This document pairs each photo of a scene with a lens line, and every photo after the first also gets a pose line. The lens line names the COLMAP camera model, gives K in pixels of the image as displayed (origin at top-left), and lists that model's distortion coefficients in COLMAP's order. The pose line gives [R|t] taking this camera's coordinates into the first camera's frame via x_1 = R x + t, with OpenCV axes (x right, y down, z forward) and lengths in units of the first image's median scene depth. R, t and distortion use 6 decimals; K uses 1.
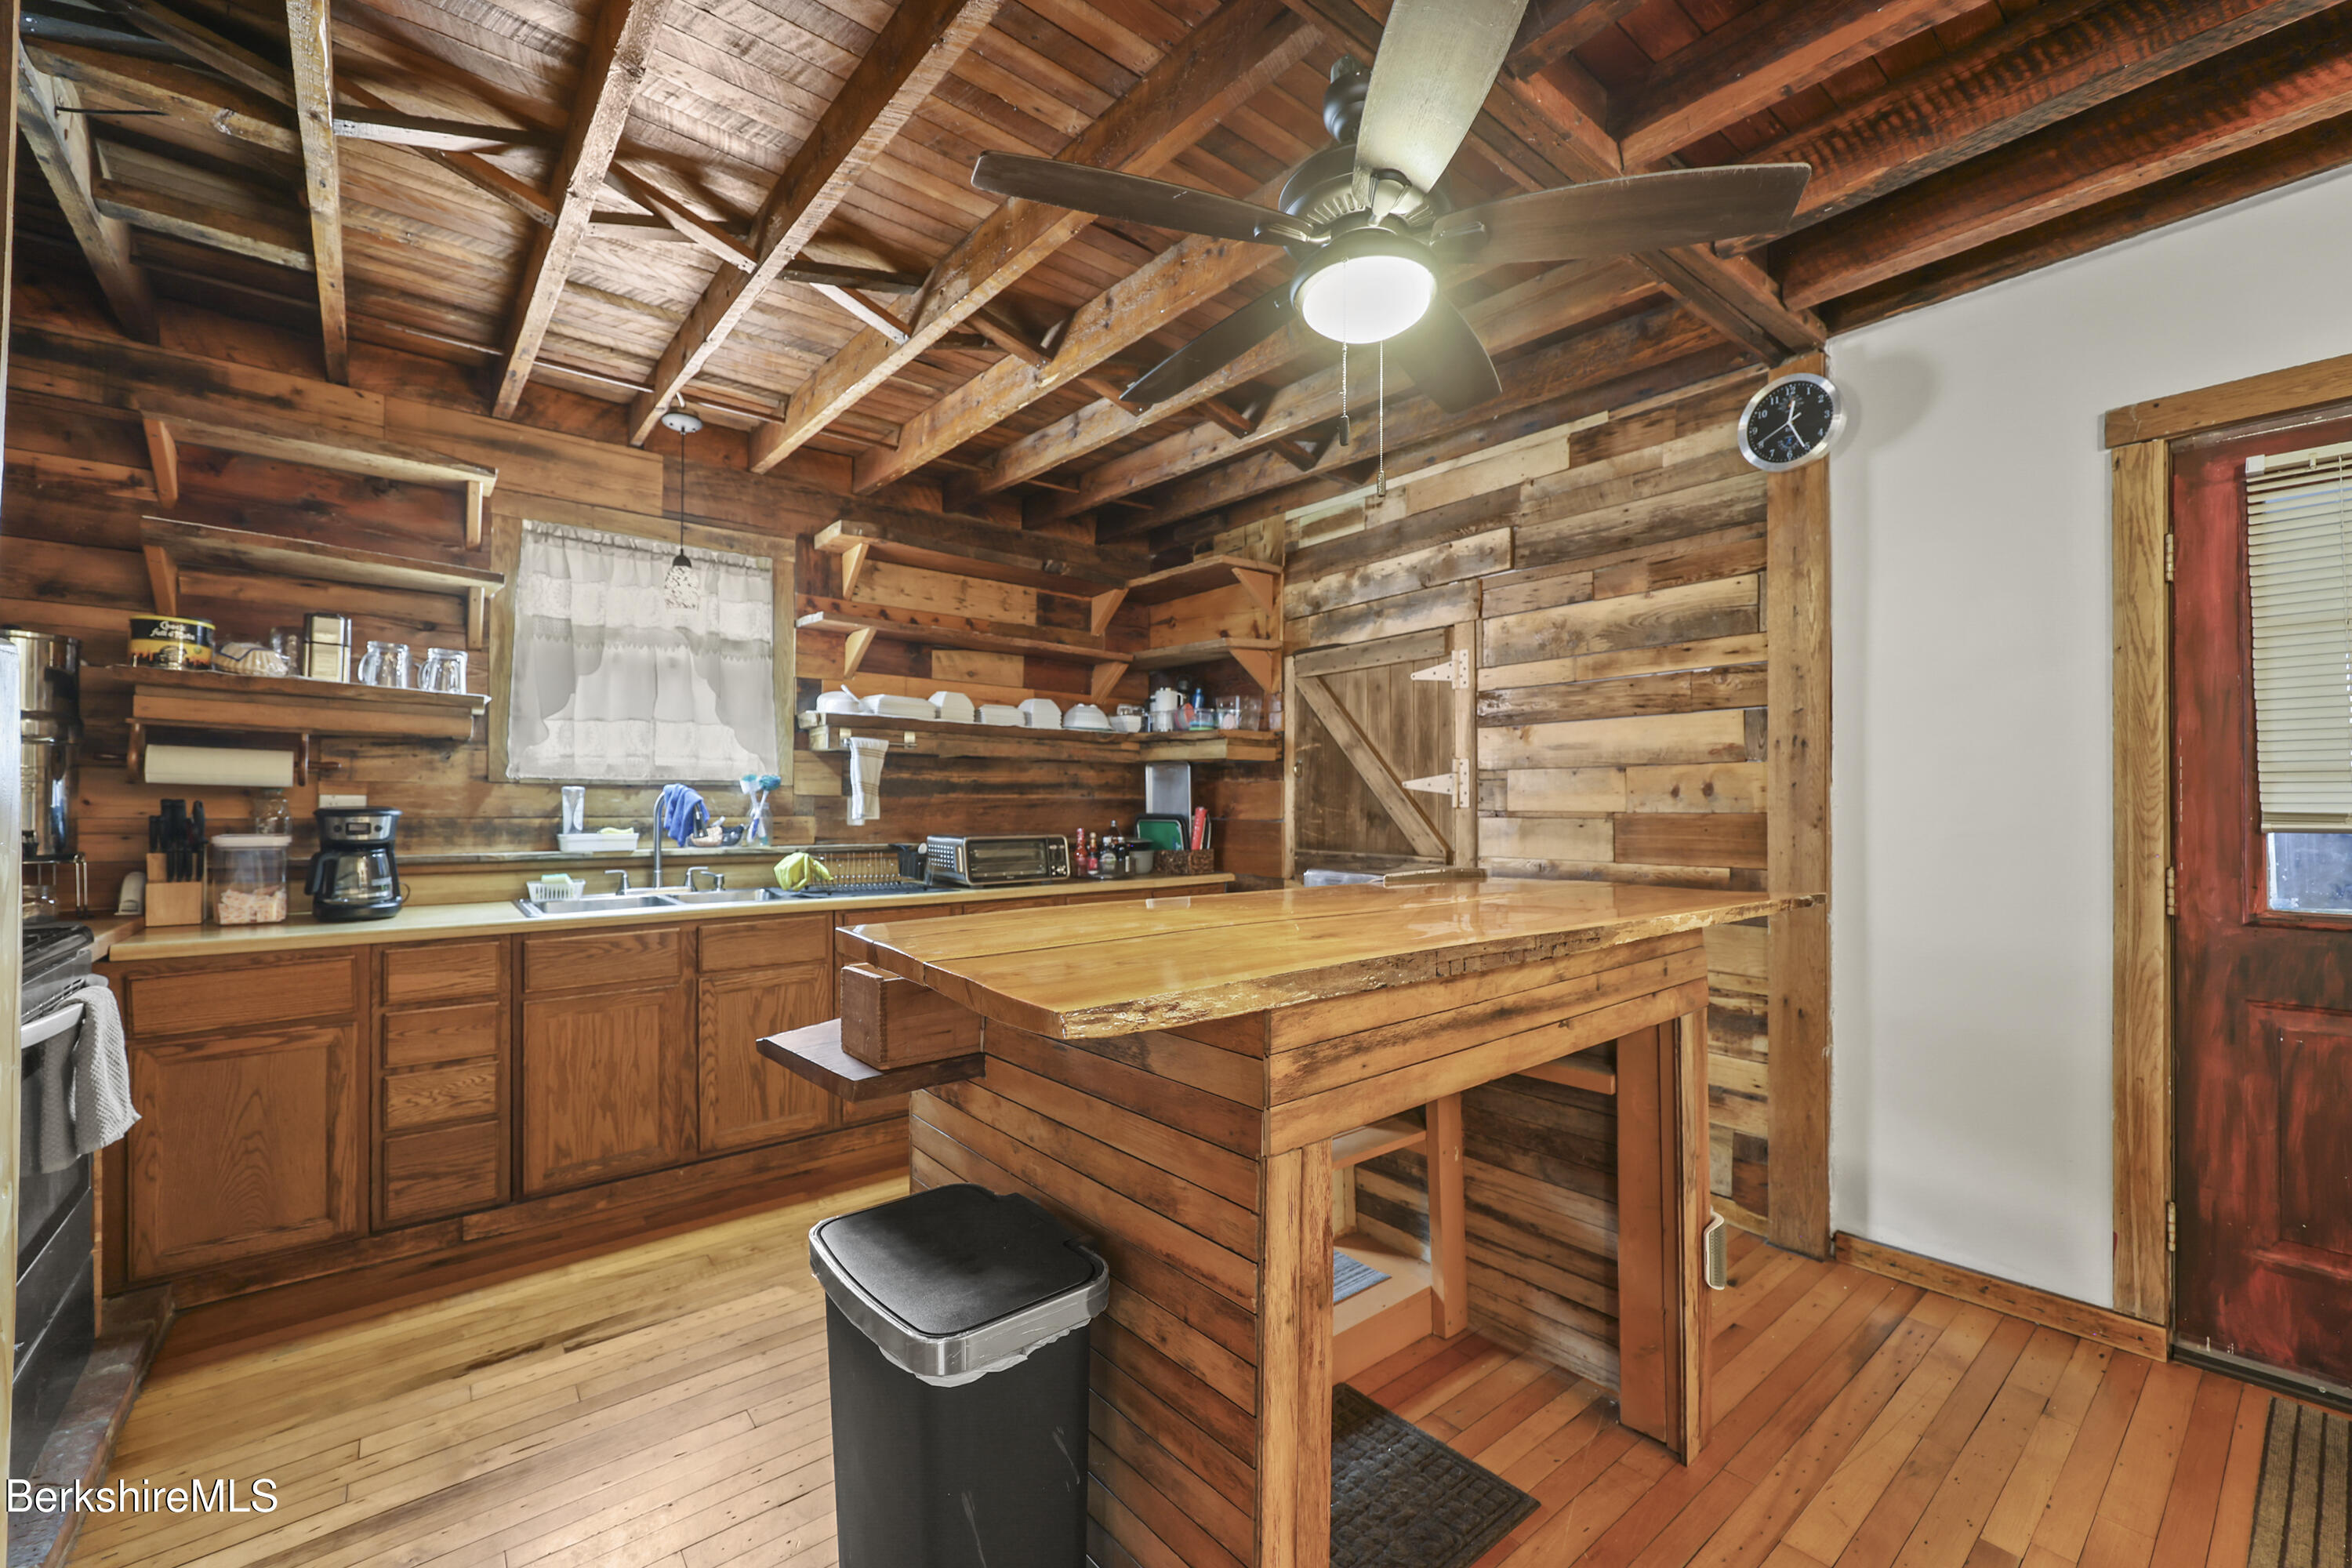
lens RADIAL K [[940.4, 0, 1172.4], [0, 940.4, 797.0], [0, 0, 1]] dist [0.001392, 0.000177]
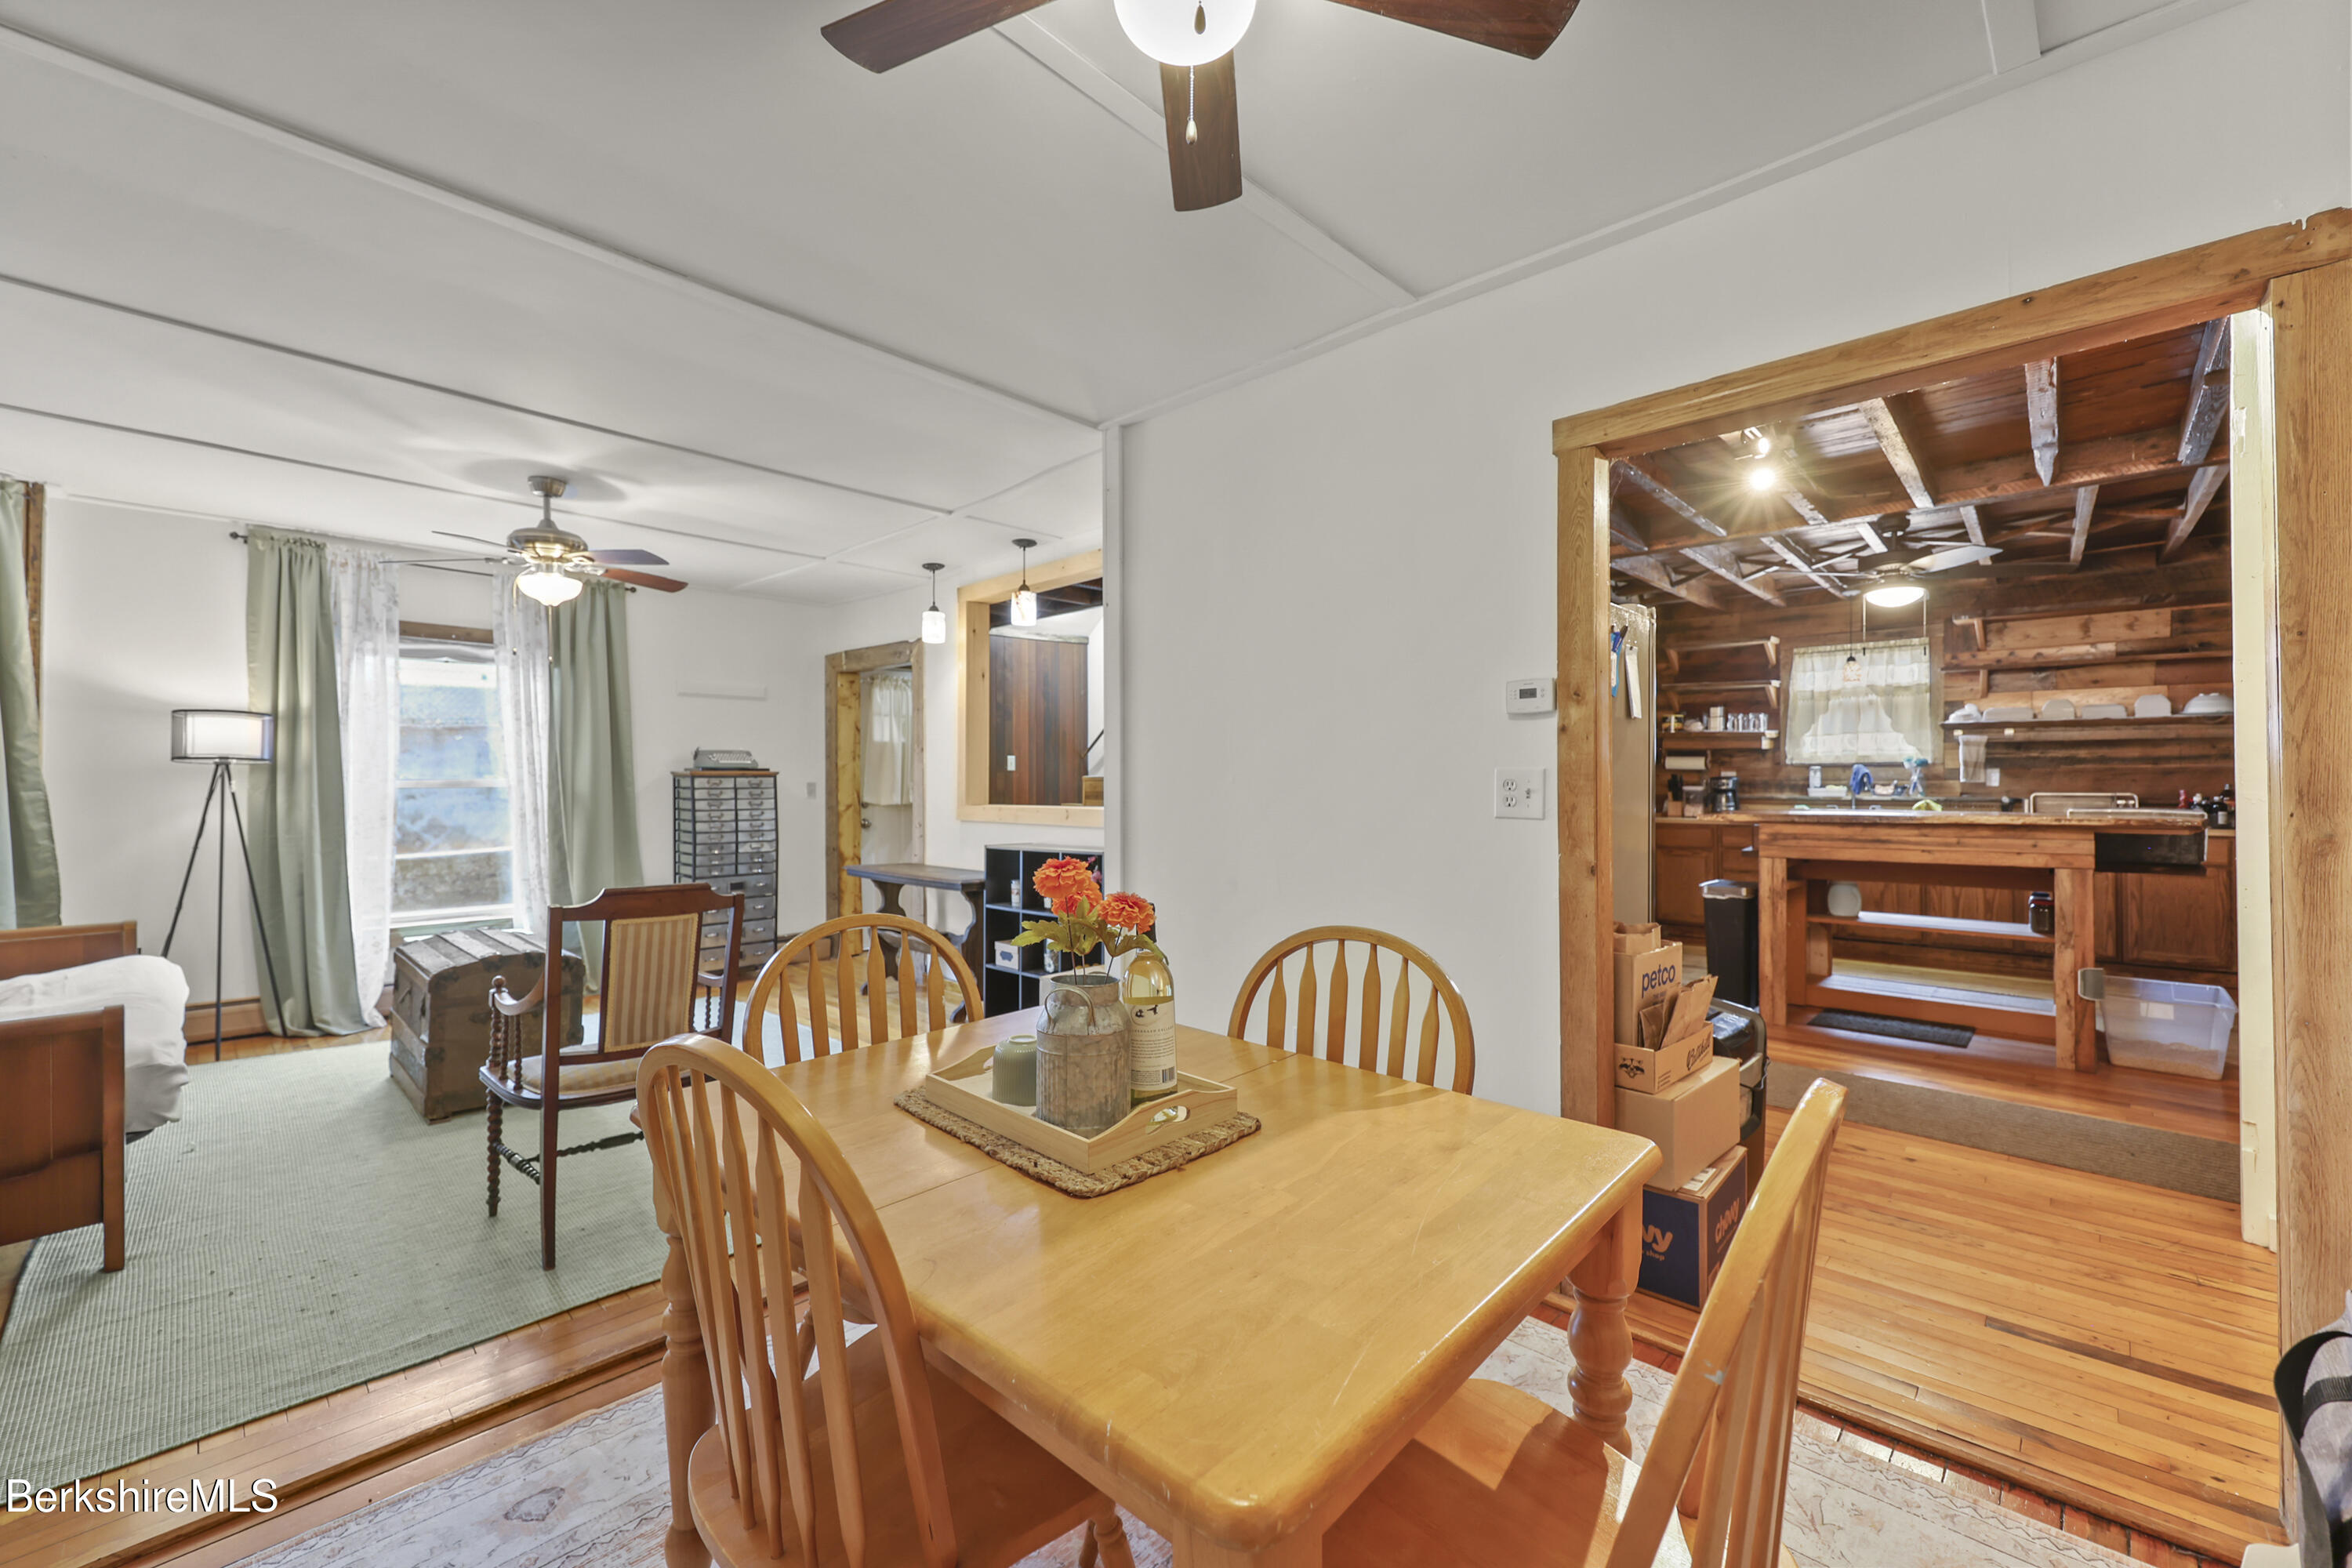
lens RADIAL K [[940.4, 0, 1172.2], [0, 940.4, 777.8], [0, 0, 1]] dist [0.001392, 0.000177]
pose [[0.096320, -0.003604, -0.995344, 1.370017], [0.015352, 0.999880, -0.002135, -0.003313], [0.995232, -0.015075, 0.096363, -0.687227]]
